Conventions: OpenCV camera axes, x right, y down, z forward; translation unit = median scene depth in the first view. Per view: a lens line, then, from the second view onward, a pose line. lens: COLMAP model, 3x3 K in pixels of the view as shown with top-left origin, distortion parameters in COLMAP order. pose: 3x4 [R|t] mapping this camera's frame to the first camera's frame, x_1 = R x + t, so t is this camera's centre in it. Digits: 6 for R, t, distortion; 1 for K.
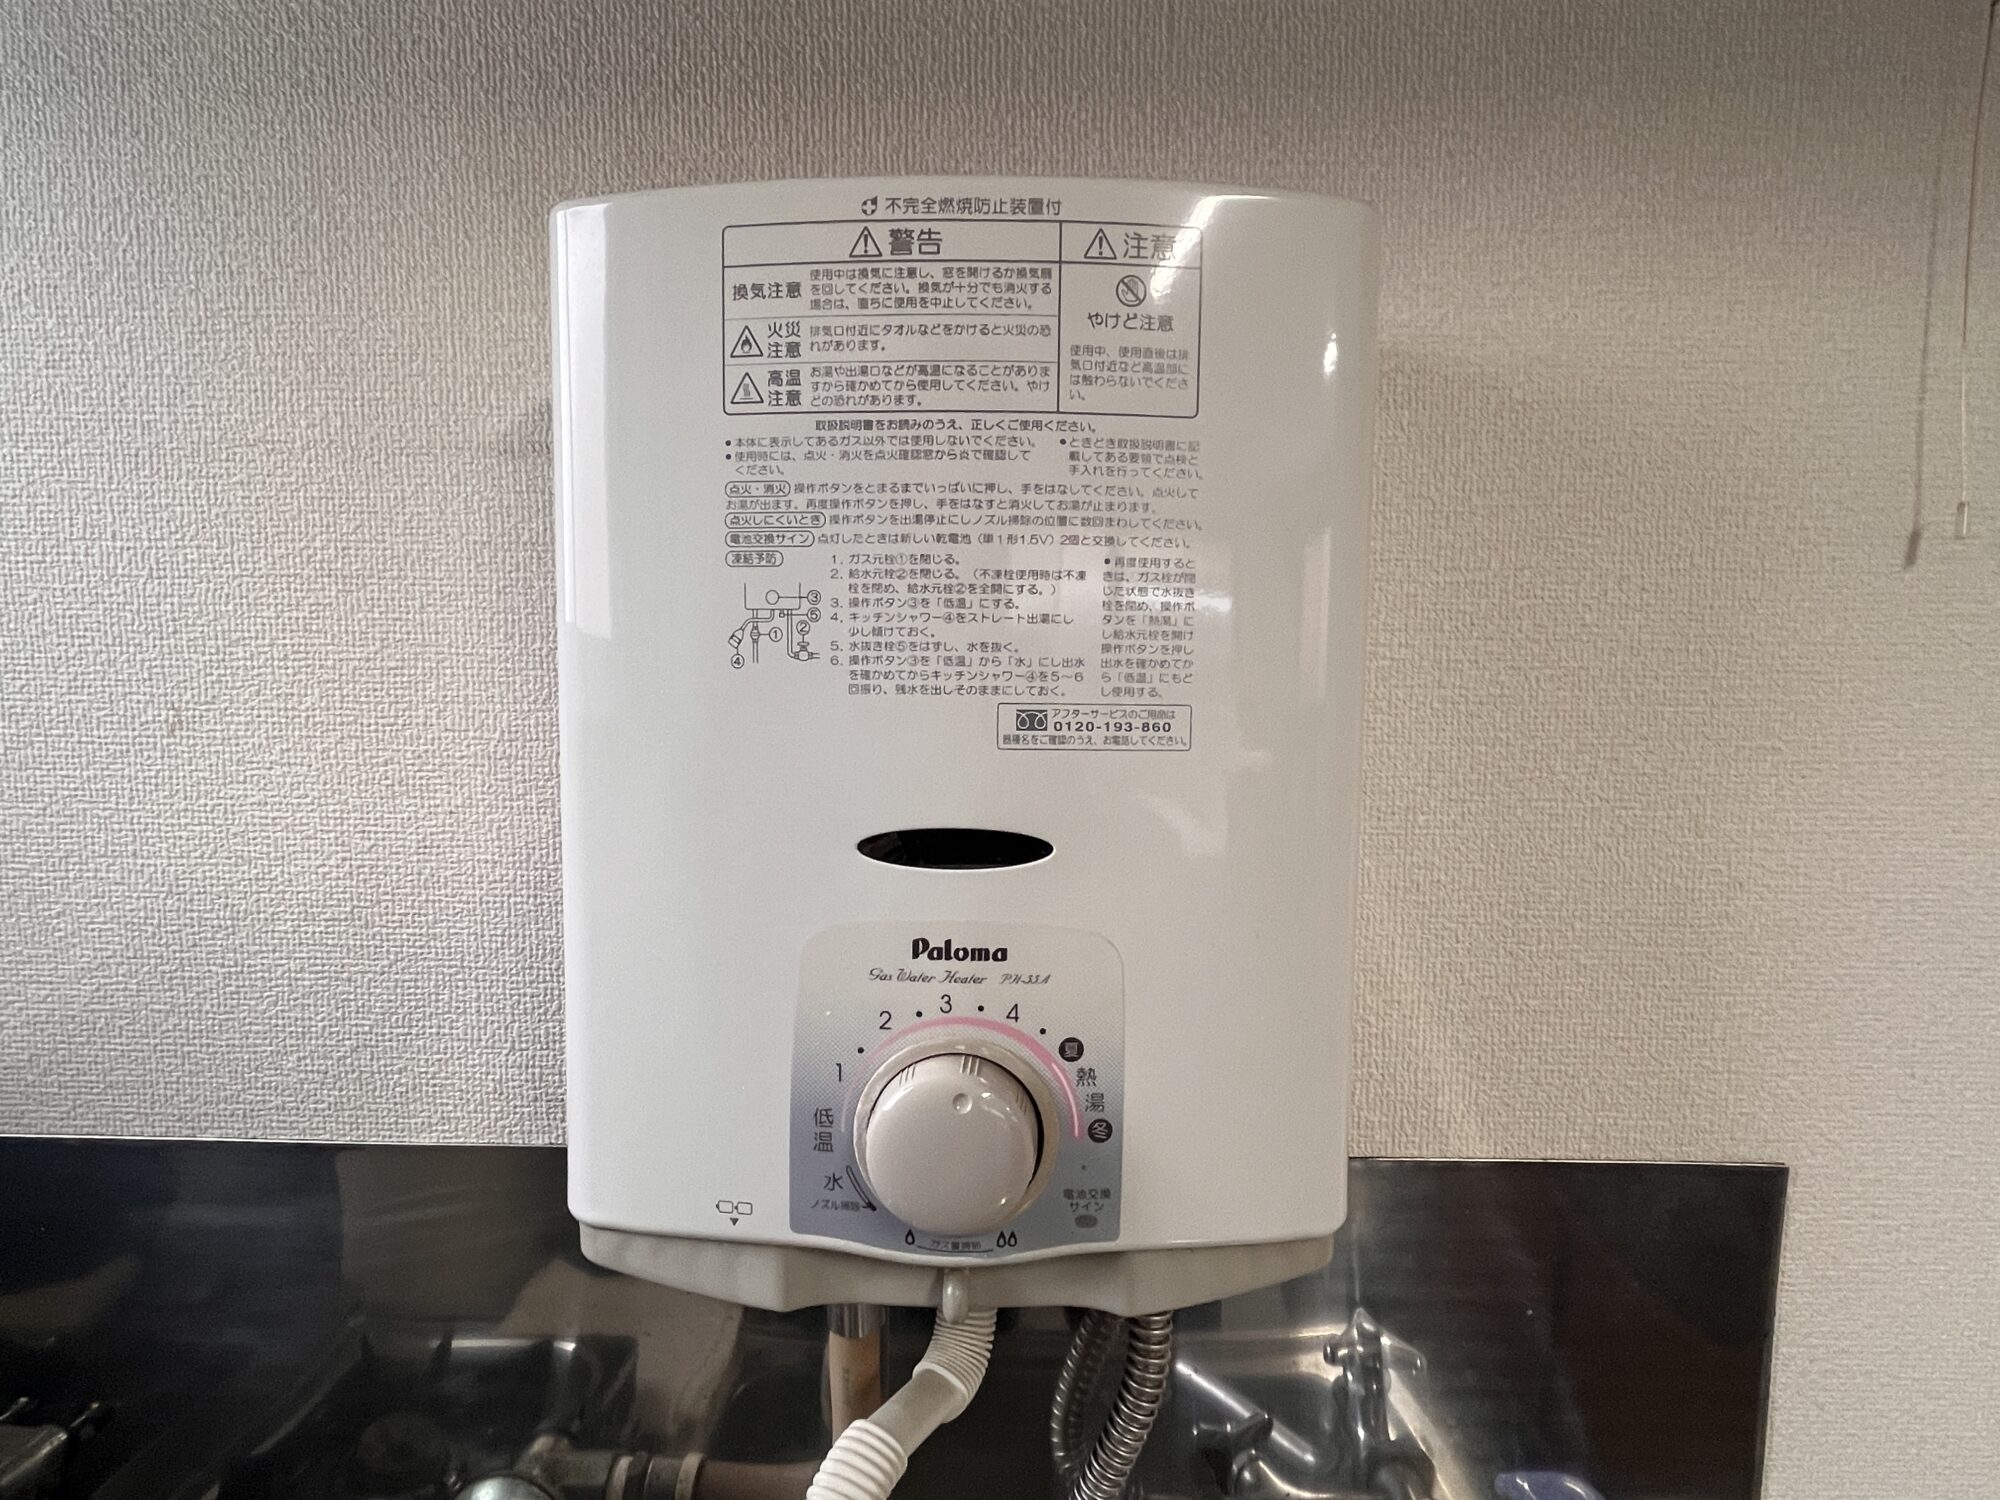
lens RADIAL K [[1125.0, 0, 998.7], [0, 1125.0, 745.9], [0, 0, 1]] dist [-0.003240, -0.002761]
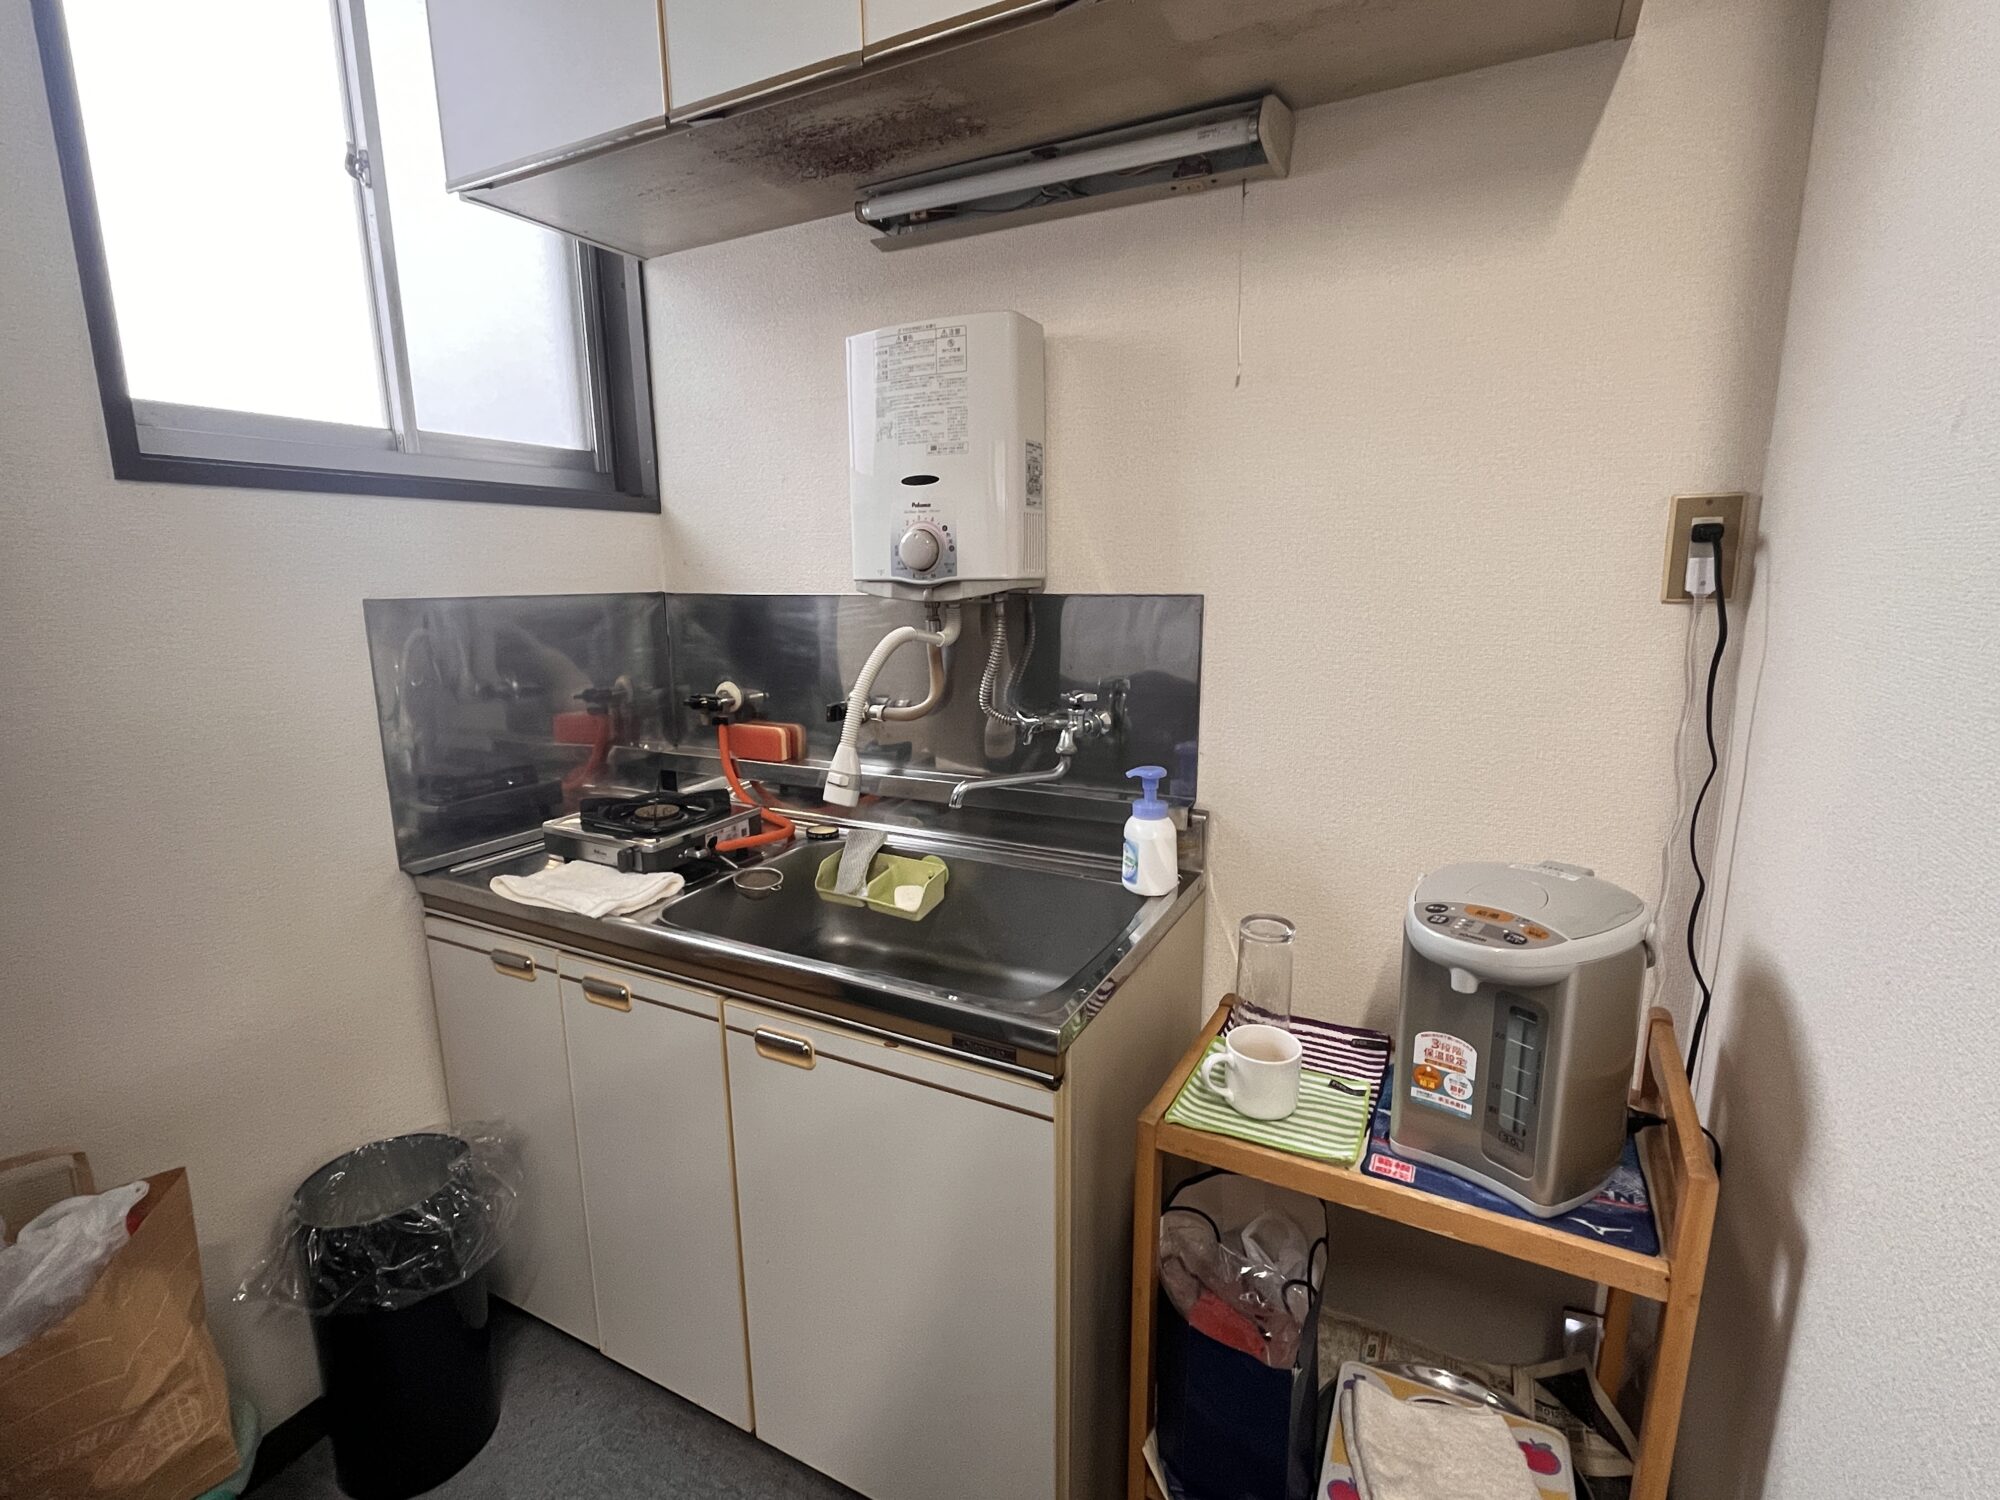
lens RADIAL K [[929.3, 0, 989.4], [0, 929.3, 750.4], [0, 0, 1]] dist [-0.000788, 0.000090]
pose [[0.891023, 0.066954, -0.448994, 1.907210], [-0.020271, 0.993945, 0.107989, 0.744461], [0.453506, -0.087119, 0.886985, -2.182490]]
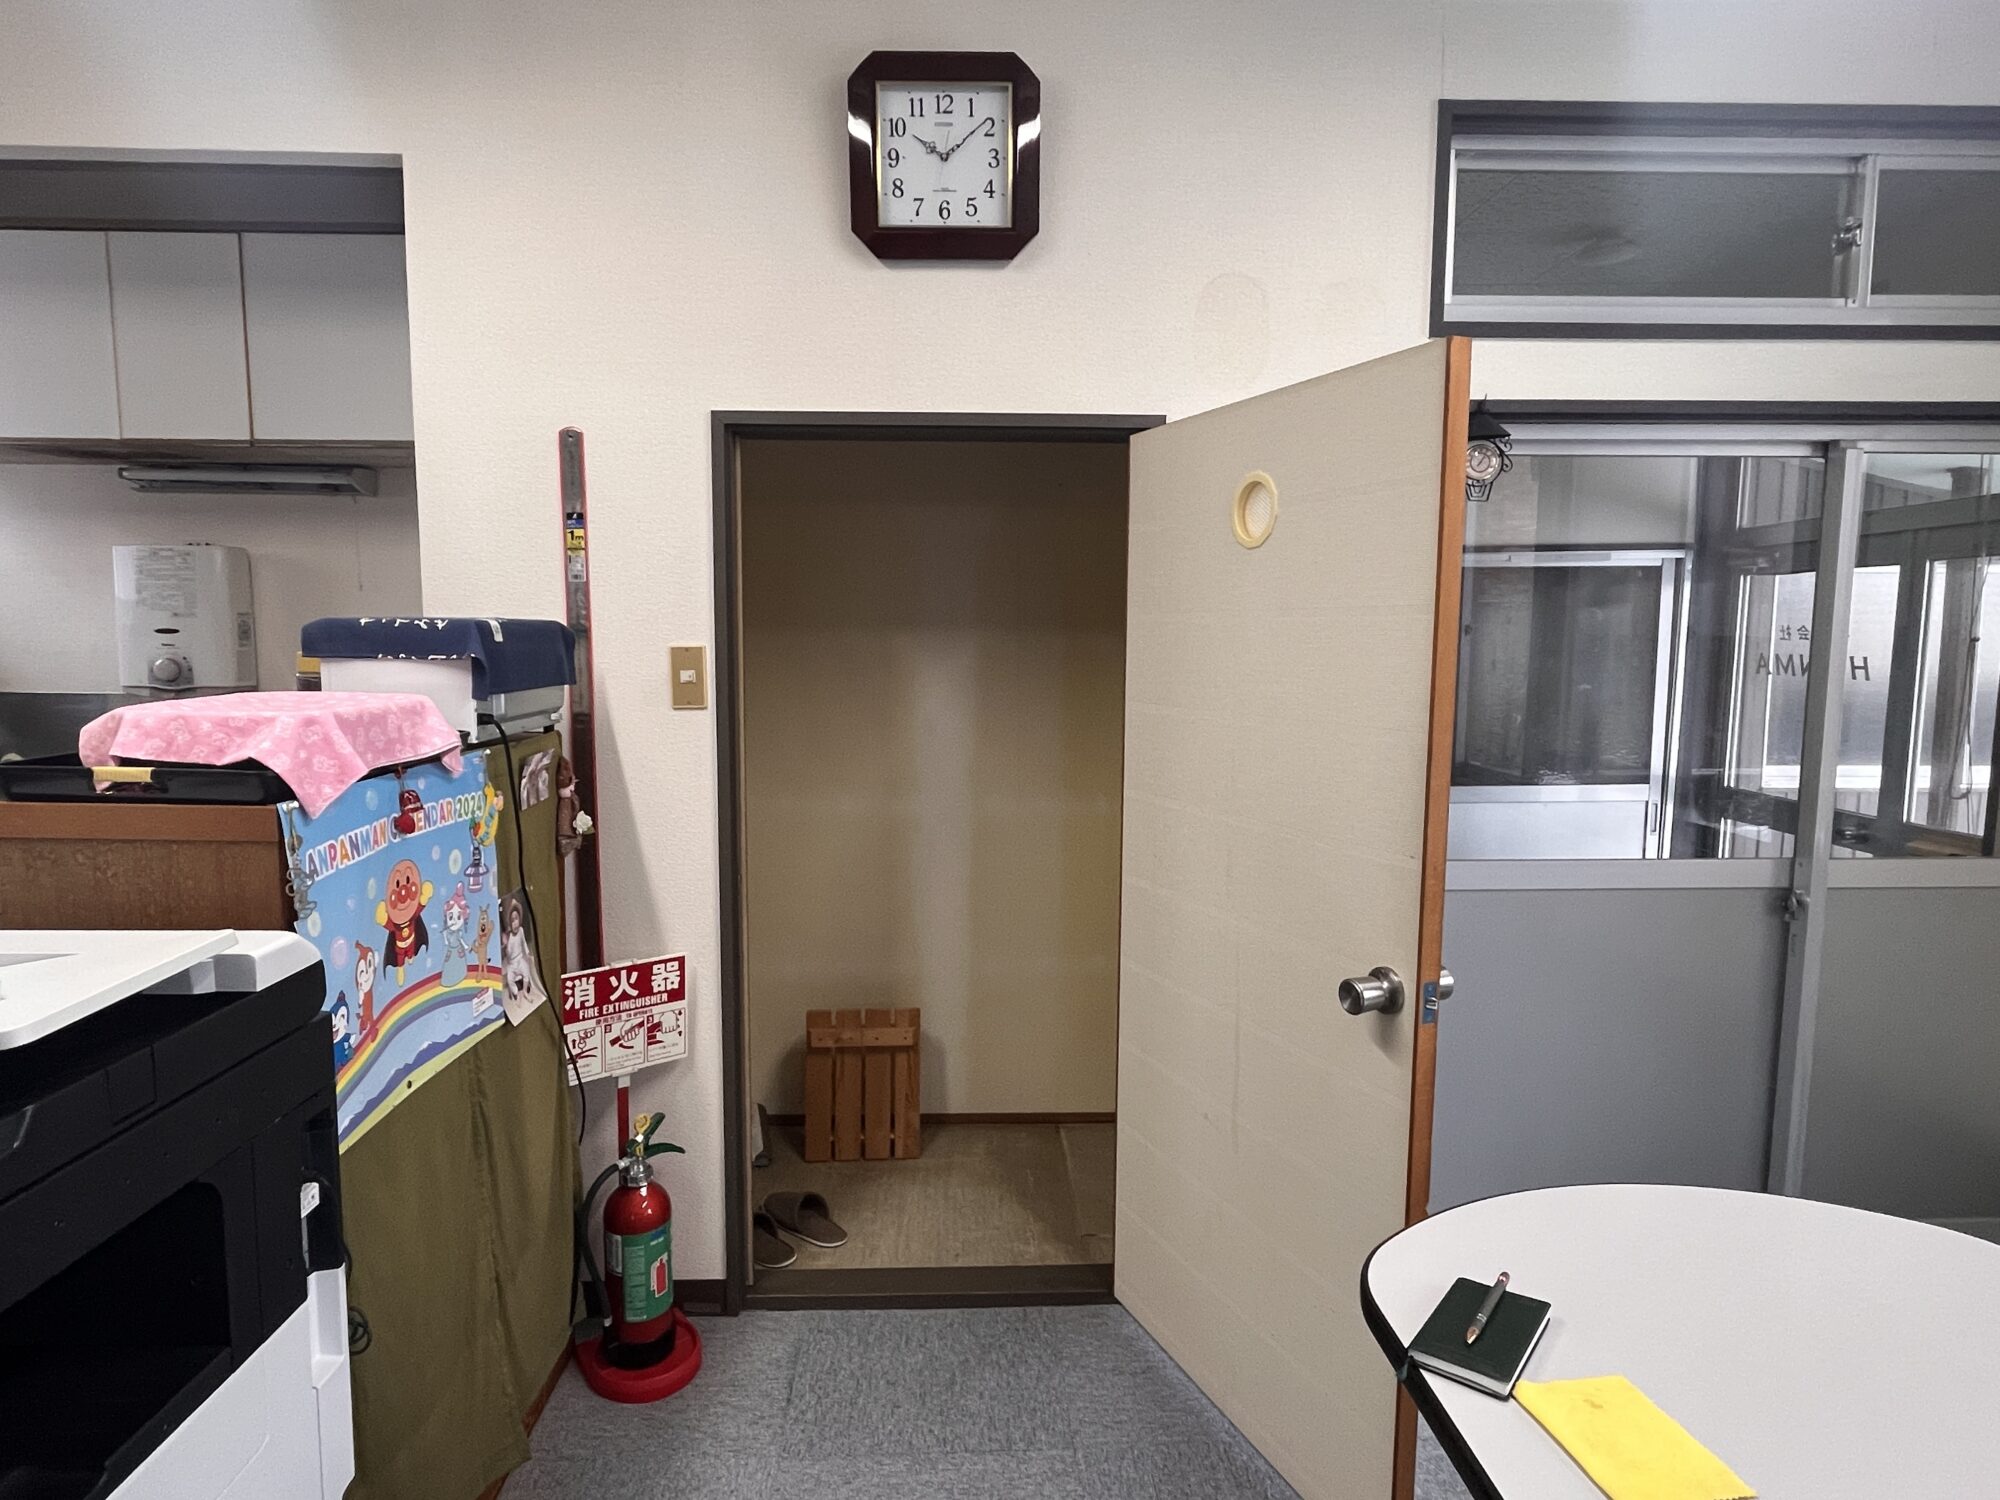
lens RADIAL K [[1125.0, 0, 1000.6], [0, 1125.0, 754.6], [0, 0, 1]] dist [-0.003240, -0.002761]
pose [[0.999114, -0.010100, 0.040855, 5.356963], [0.009564, 0.999866, 0.013287, 0.892540], [-0.040984, -0.012884, 0.999077, -6.927916]]
